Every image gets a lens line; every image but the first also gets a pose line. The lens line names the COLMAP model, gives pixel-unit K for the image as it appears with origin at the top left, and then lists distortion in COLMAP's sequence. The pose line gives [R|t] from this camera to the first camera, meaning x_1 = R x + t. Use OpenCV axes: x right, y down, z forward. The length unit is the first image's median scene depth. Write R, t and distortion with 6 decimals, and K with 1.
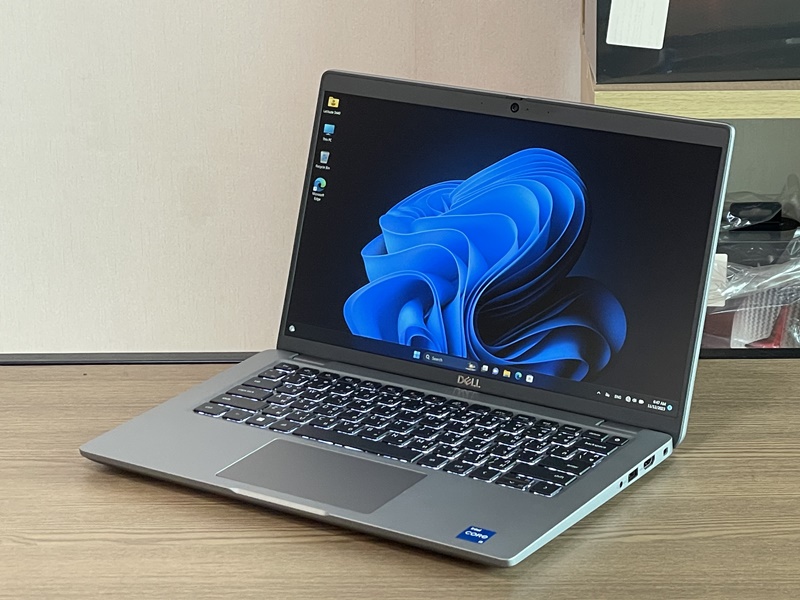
lens RADIAL K [[2288.4, 0, 401.8], [0, 2288.4, 301.9], [0, 0, 1]] dist [0.000521, 0.000000]
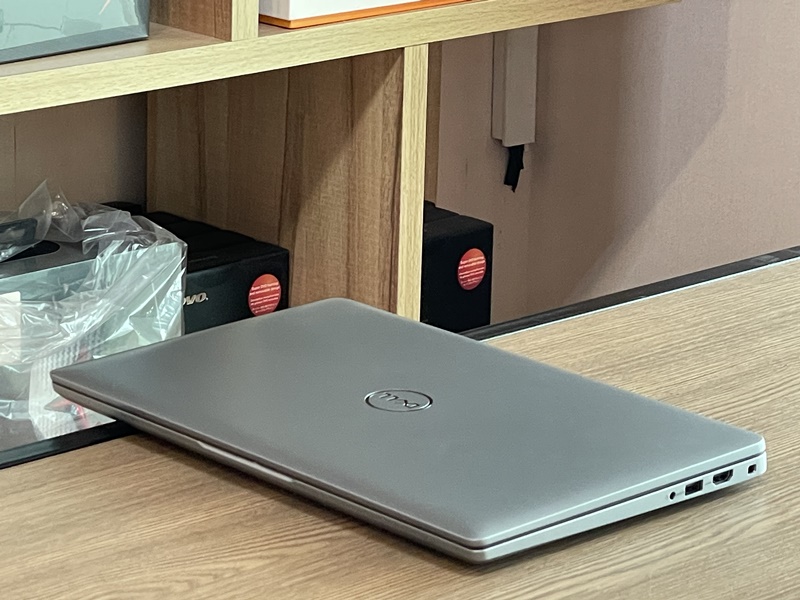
lens RADIAL K [[2943.4, 0, 399.7], [0, 2943.4, 304.8], [0, 0, 1]] dist [0.021376, 0.000000]
pose [[0.709126, -0.167382, 0.684926, -0.595868], [0.203954, 0.978580, 0.027986, -0.024397], [-0.674939, 0.119848, 0.728075, 0.271898]]
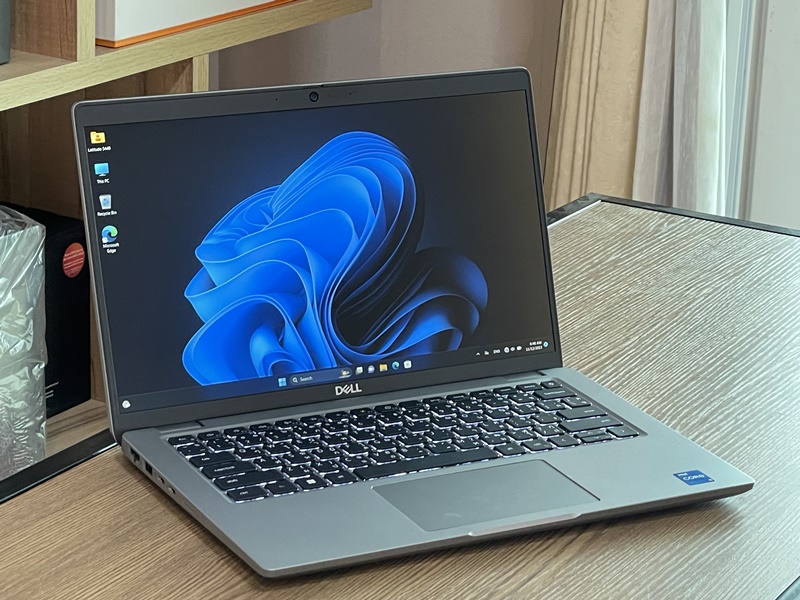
lens RADIAL K [[2288.4, 0, 398.9], [0, 2288.4, 298.3], [0, 0, 1]] dist [0.000521, 0.000000]
pose [[0.498610, -0.239643, 0.833042, -0.726412], [0.243568, 0.961040, 0.130679, -0.117608], [-0.831903, 0.137745, 0.537553, 0.466136]]
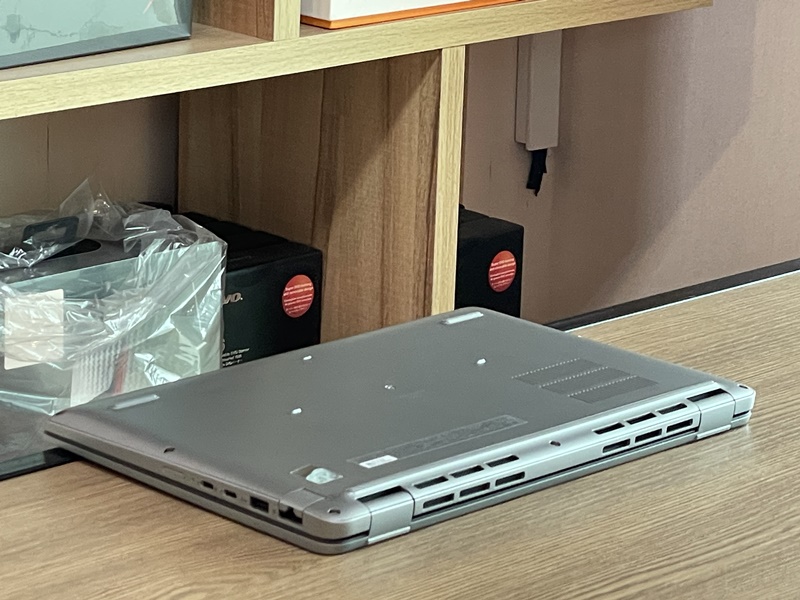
lens RADIAL K [[2943.4, 0, 401.5], [0, 2943.4, 296.0], [0, 0, 1]] dist [0.021376, 0.000000]
pose [[0.702264, -0.158923, 0.693952, -0.622559], [0.198552, 0.979810, 0.023457, -0.025886], [-0.683668, 0.121312, 0.719639, 0.292484]]
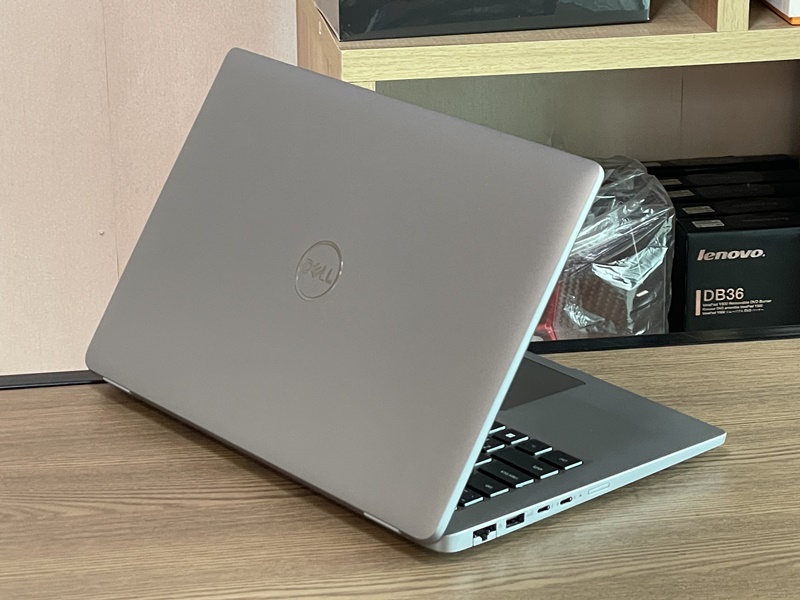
lens RADIAL K [[2423.0, 0, 391.9], [0, 2423.0, 299.5], [0, 0, 1]] dist [0.105314, 0.000000]
pose [[0.984981, -0.053993, 0.164004, -0.070715], [0.051665, 0.998494, 0.018432, -0.016617], [-0.164752, -0.009682, 0.986287, 0.104428]]
